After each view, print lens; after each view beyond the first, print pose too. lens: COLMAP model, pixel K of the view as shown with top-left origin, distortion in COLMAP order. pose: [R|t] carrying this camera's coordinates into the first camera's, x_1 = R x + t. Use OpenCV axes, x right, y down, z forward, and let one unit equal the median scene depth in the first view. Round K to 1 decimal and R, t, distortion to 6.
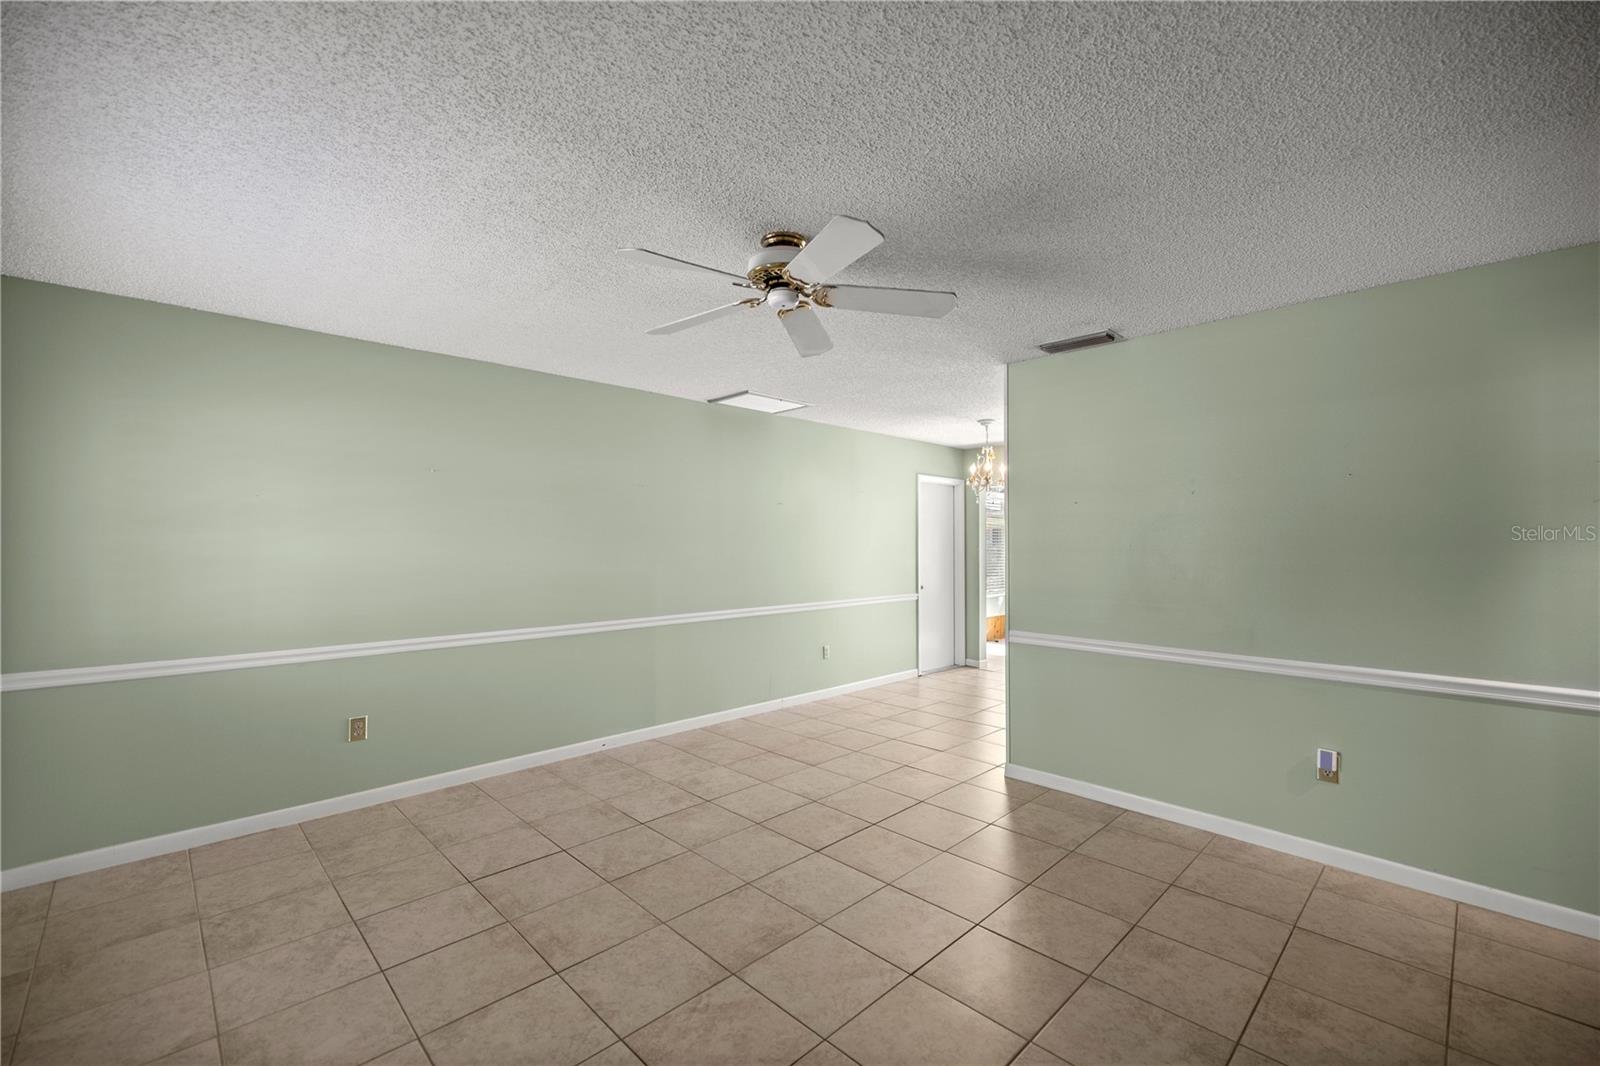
lens RADIAL K [[677.3, 0, 792.6], [0, 677.3, 528.1], [0, 0, 1]] dist [0.010774, 0.000092]
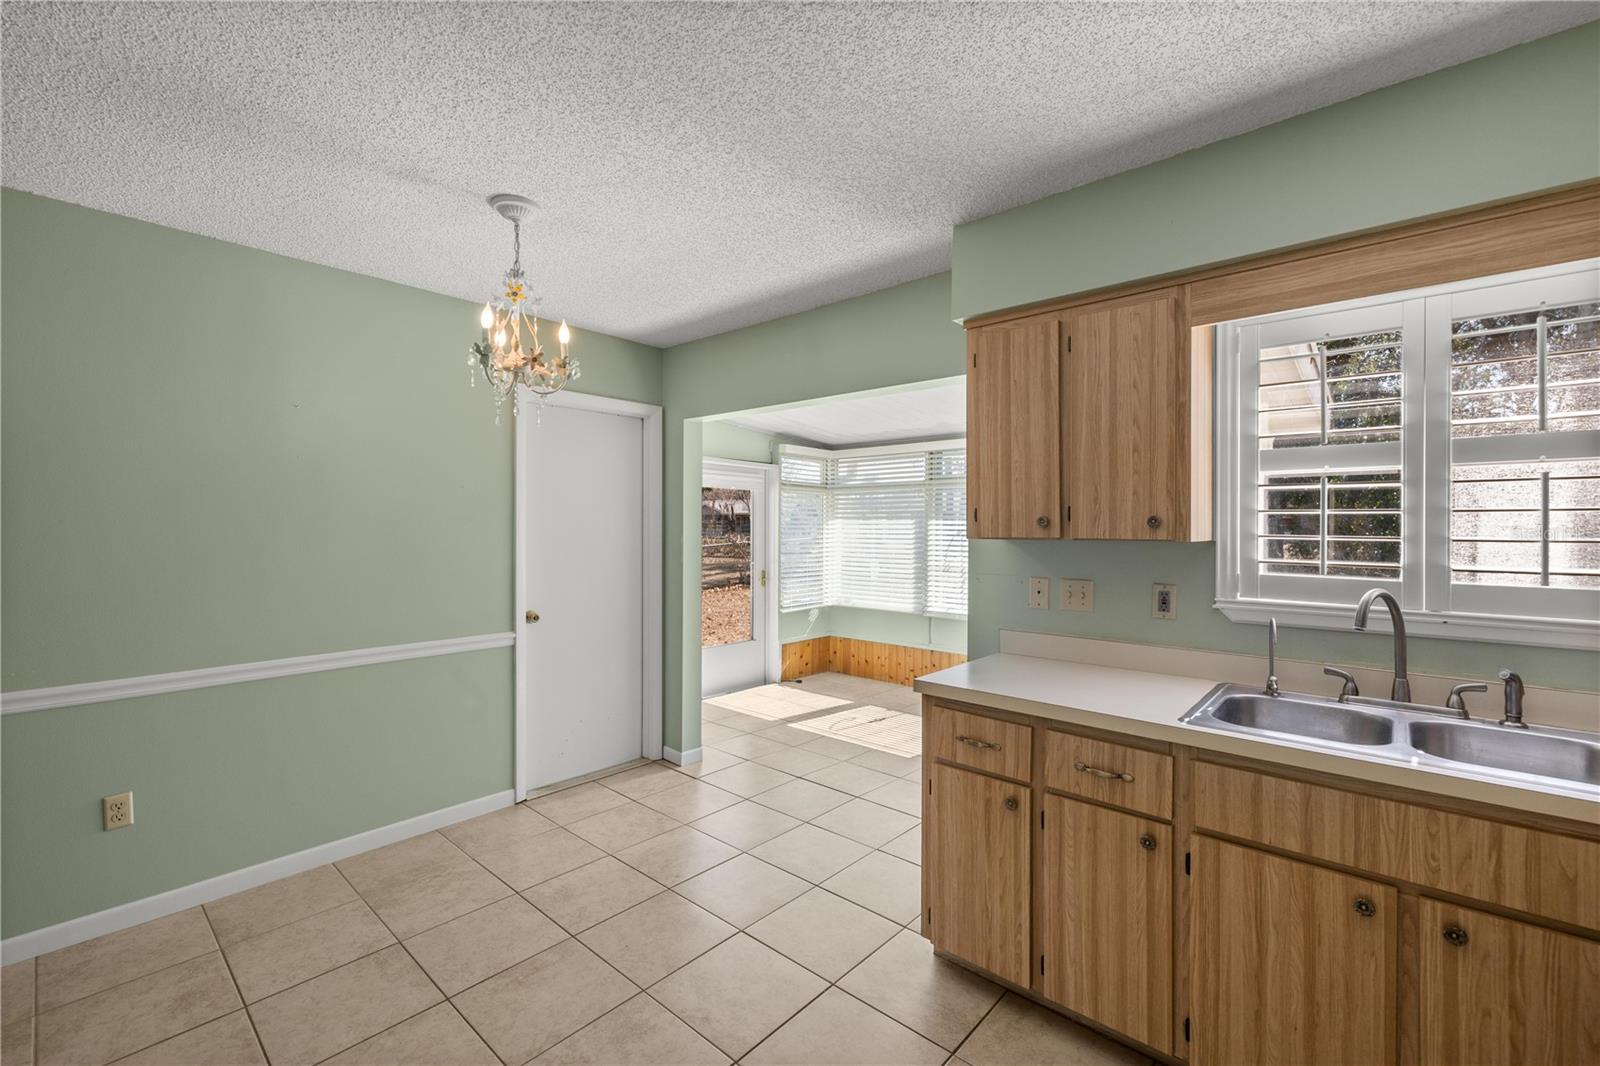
lens RADIAL K [[677.3, 0, 792.6], [0, 677.3, 528.1], [0, 0, 1]] dist [0.010774, 0.000092]
pose [[0.998111, 0.000528, 0.061434, 0.411432], [-0.002261, 0.999601, 0.028145, 0.010213], [-0.061395, -0.028231, 0.997714, 0.599579]]
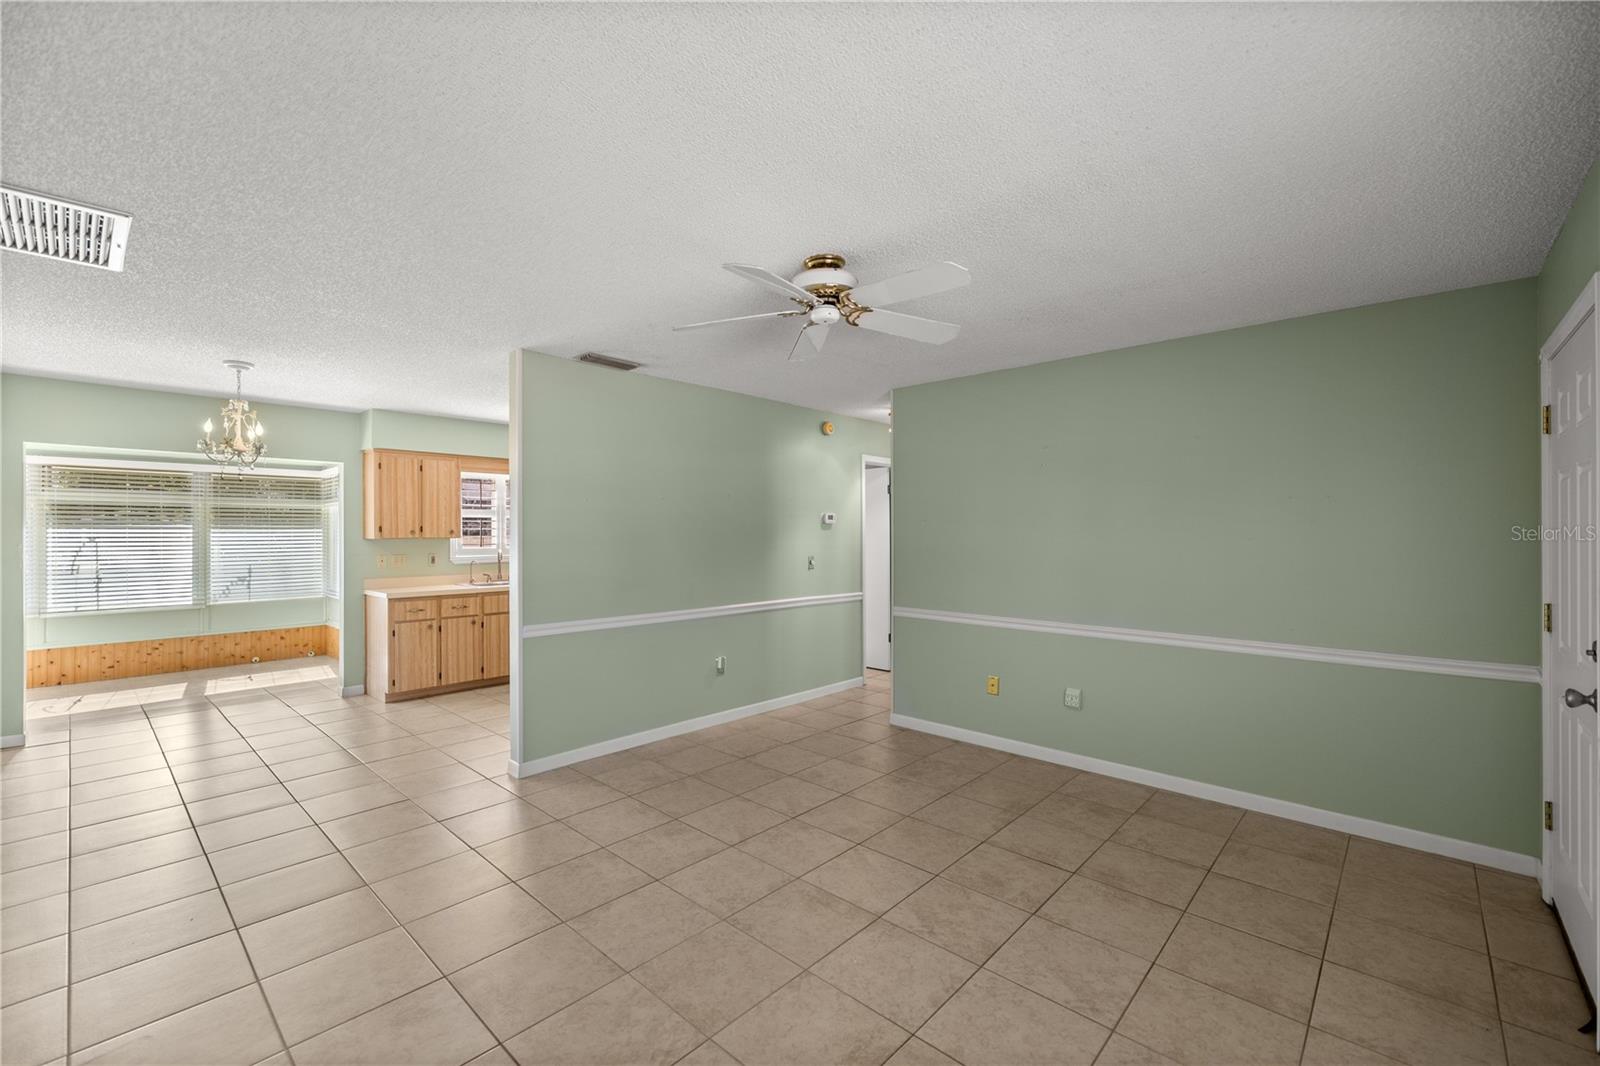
lens RADIAL K [[668.0, 0, 800.0], [0, 668.0, 533.0], [0, 0, 1]] dist [-0.001400, -0.000467]
pose [[-0.059004, -0.000334, 0.998258, -0.440784], [-0.023472, 0.999724, -0.001053, 0.006098], [-0.997982, -0.023493, -0.058995, 0.448561]]
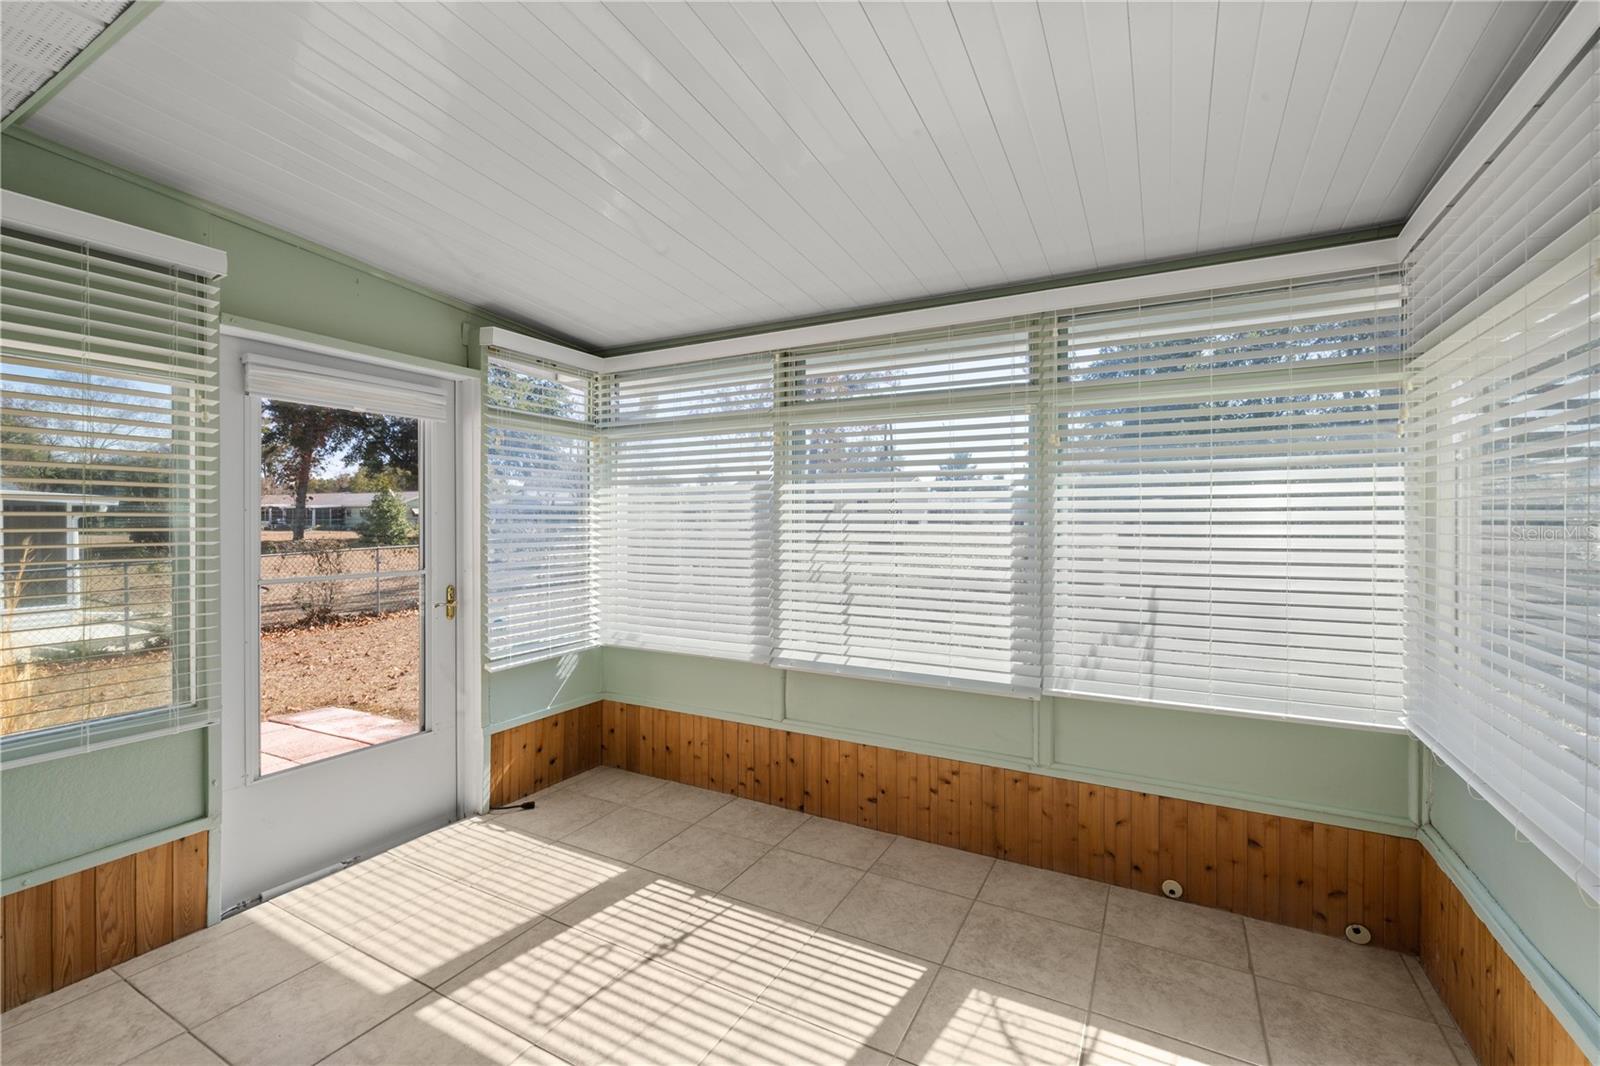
lens RADIAL K [[685.9, 0, 794.6], [0, 685.9, 519.5], [0, 0, 1]] dist [-0.000168, -0.000077]
pose [[0.957481, -0.004484, 0.288460, 0.527970], [-0.003755, 0.999601, 0.028005, 0.038715], [-0.288471, -0.027897, 0.957082, 1.064277]]
